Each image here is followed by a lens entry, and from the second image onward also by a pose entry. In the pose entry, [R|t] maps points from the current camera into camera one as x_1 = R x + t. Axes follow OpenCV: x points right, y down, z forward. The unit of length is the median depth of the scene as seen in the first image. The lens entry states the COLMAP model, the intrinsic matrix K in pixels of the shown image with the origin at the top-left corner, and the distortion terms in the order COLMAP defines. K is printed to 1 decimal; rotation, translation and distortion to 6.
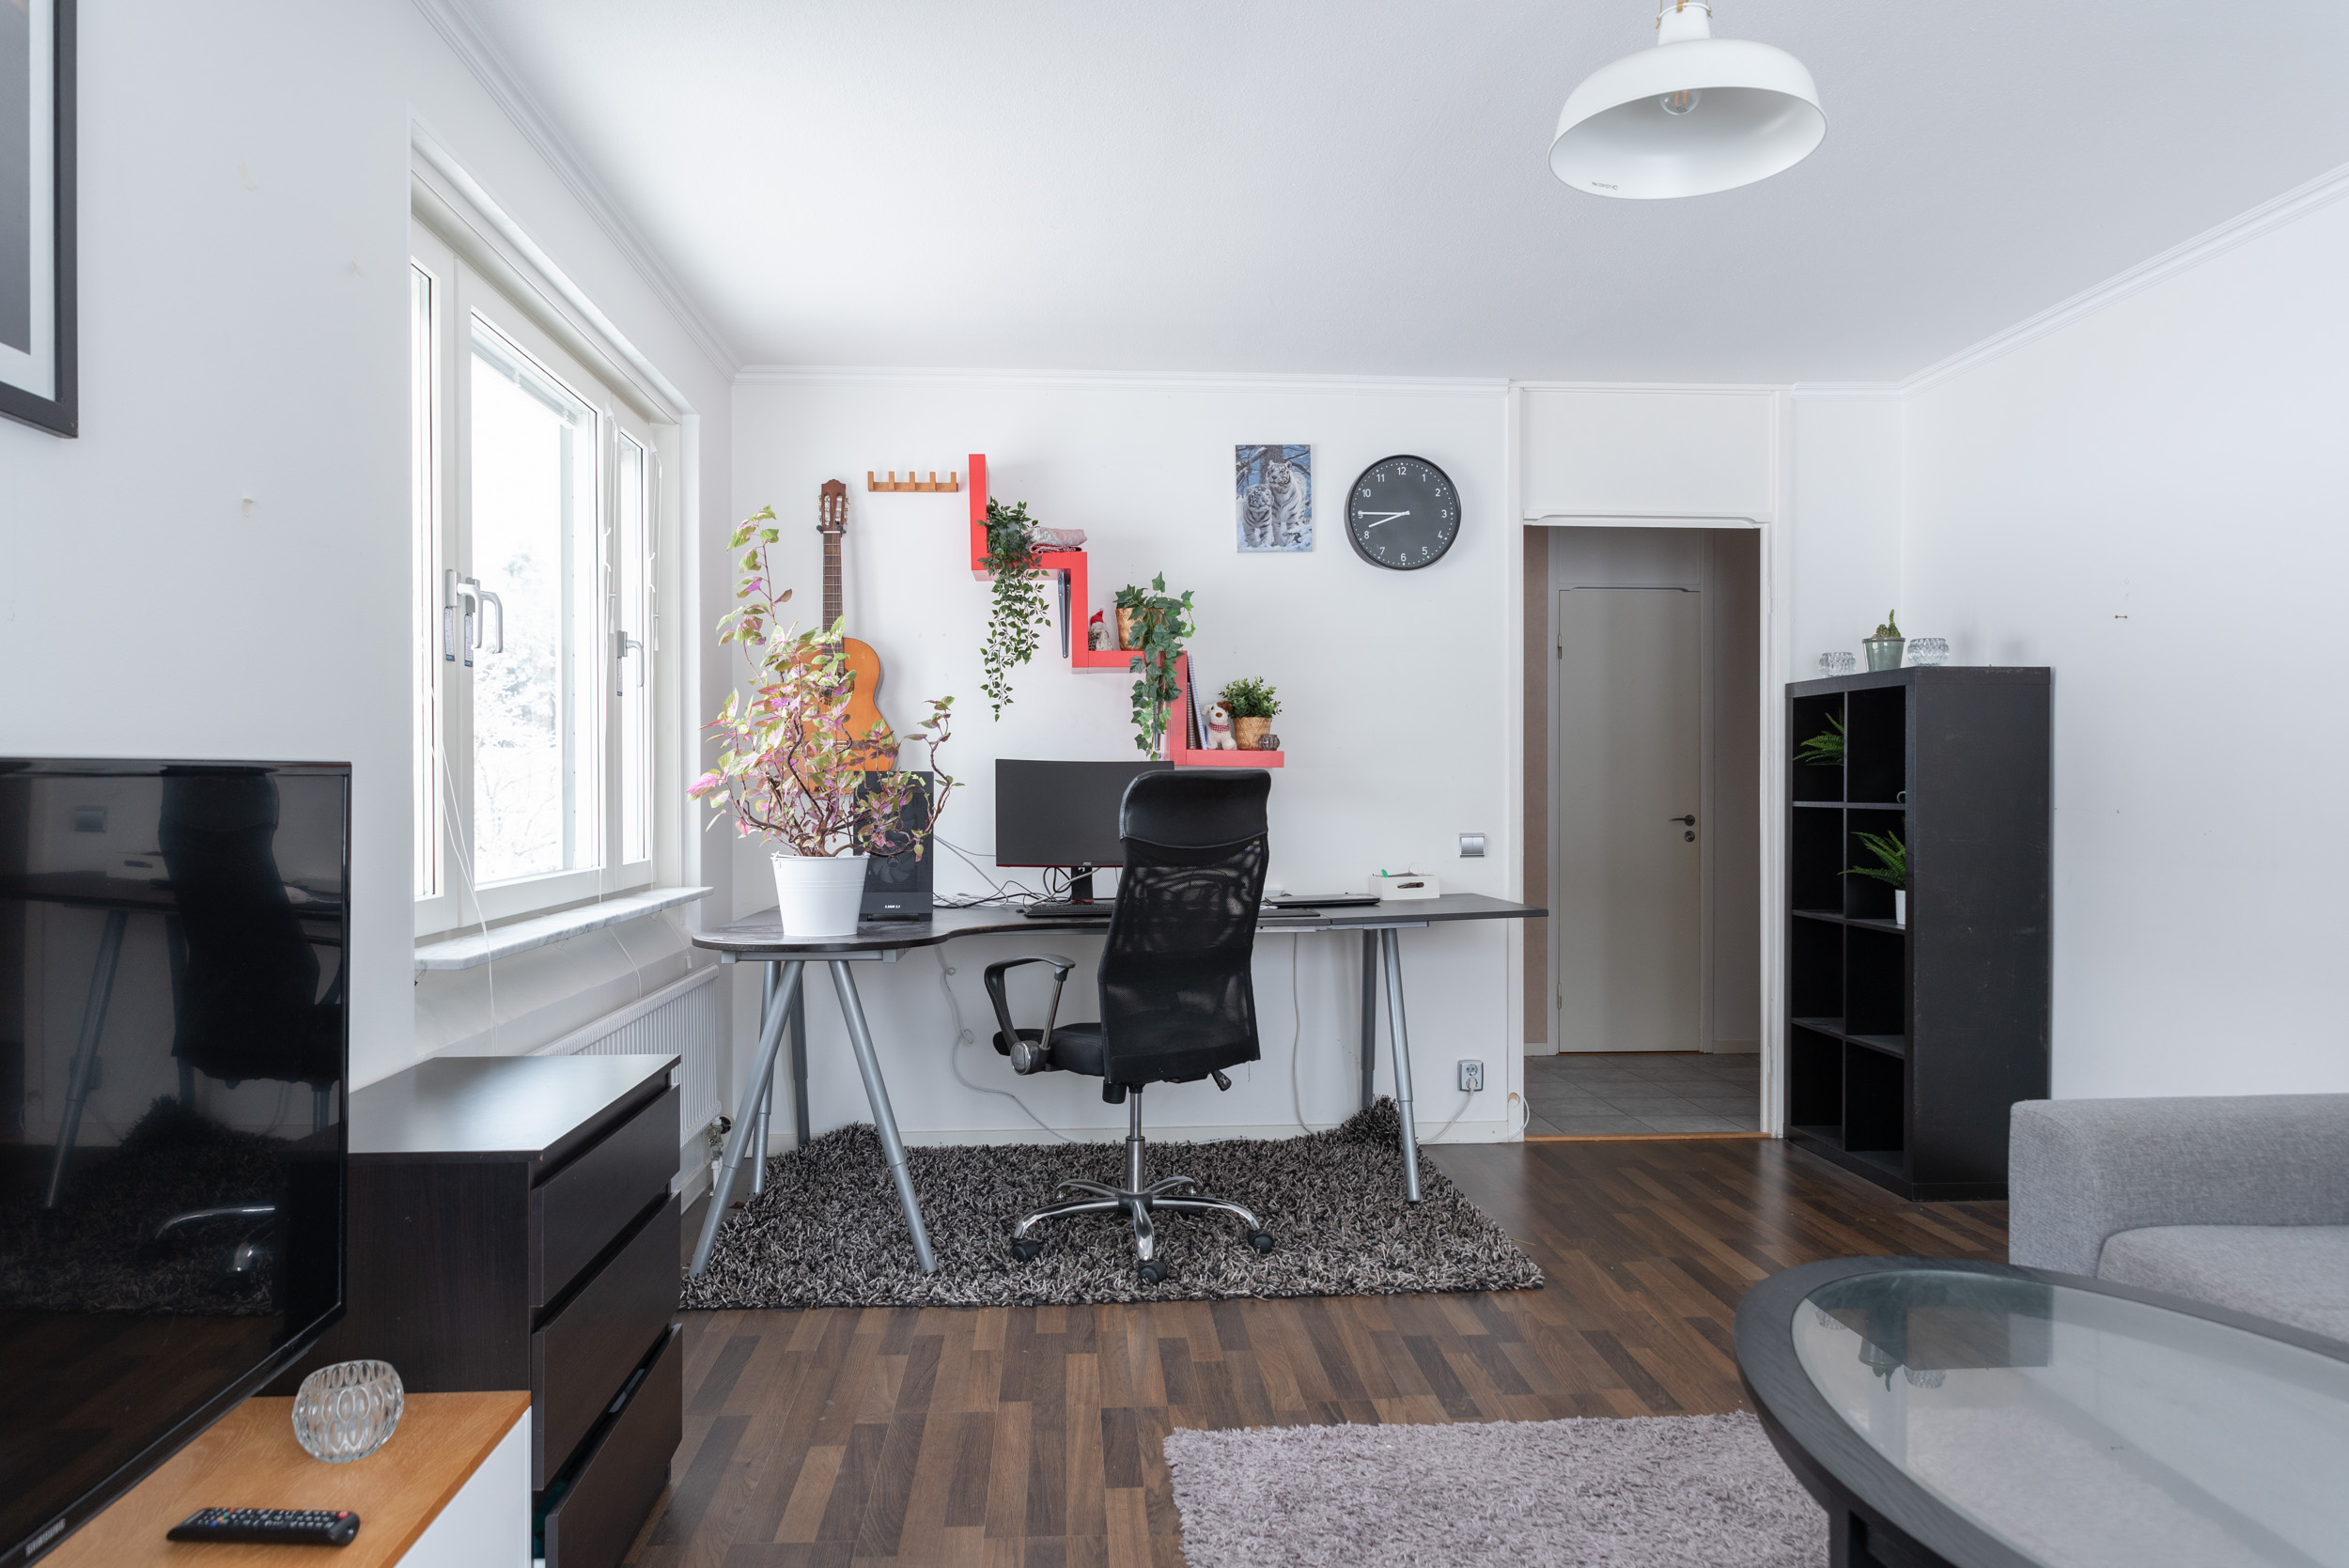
lens RADIAL K [[1594.0, 0, 1174.8], [0, 1594.0, 794.3], [0, 0, 1]] dist [0.010584, -0.012697]
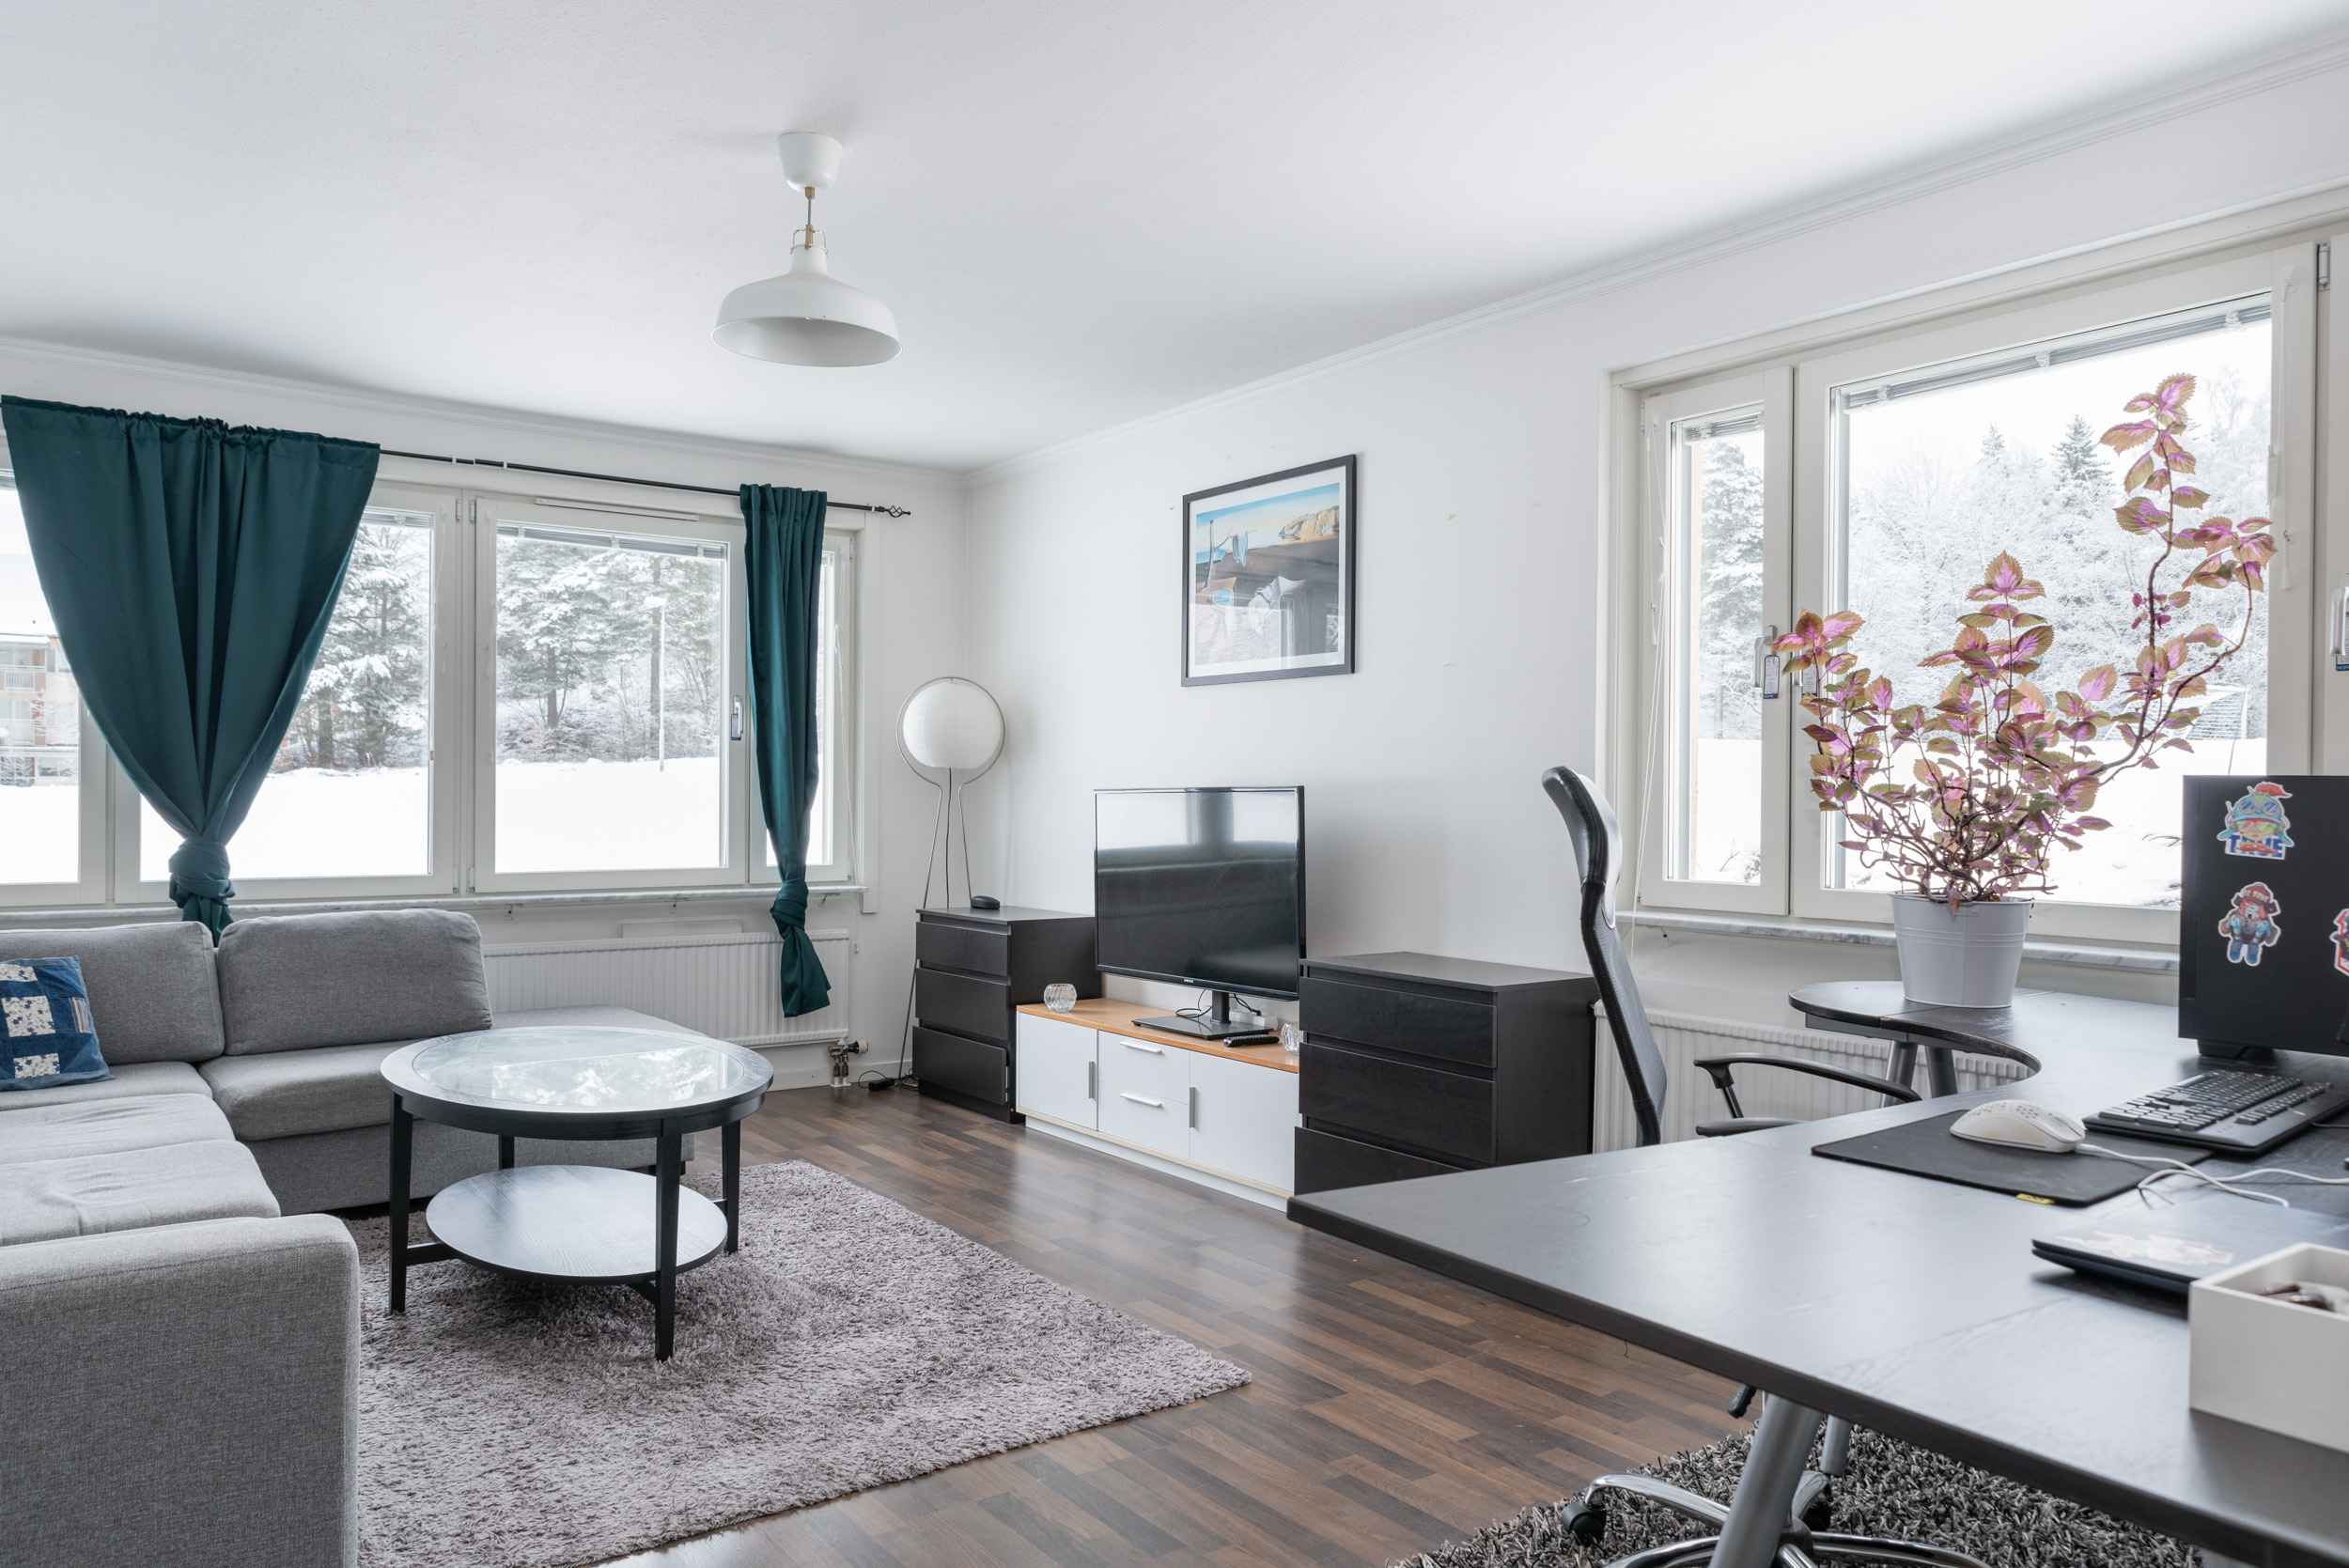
lens RADIAL K [[1594.0, 0, 1174.8], [0, 1594.0, 794.3], [0, 0, 1]] dist [0.010584, -0.012697]
pose [[-0.847788, -0.005640, -0.530306, 0.593046], [-0.008967, 0.999953, 0.003699, -0.009351], [0.530260, 0.007891, -0.847798, 1.784085]]
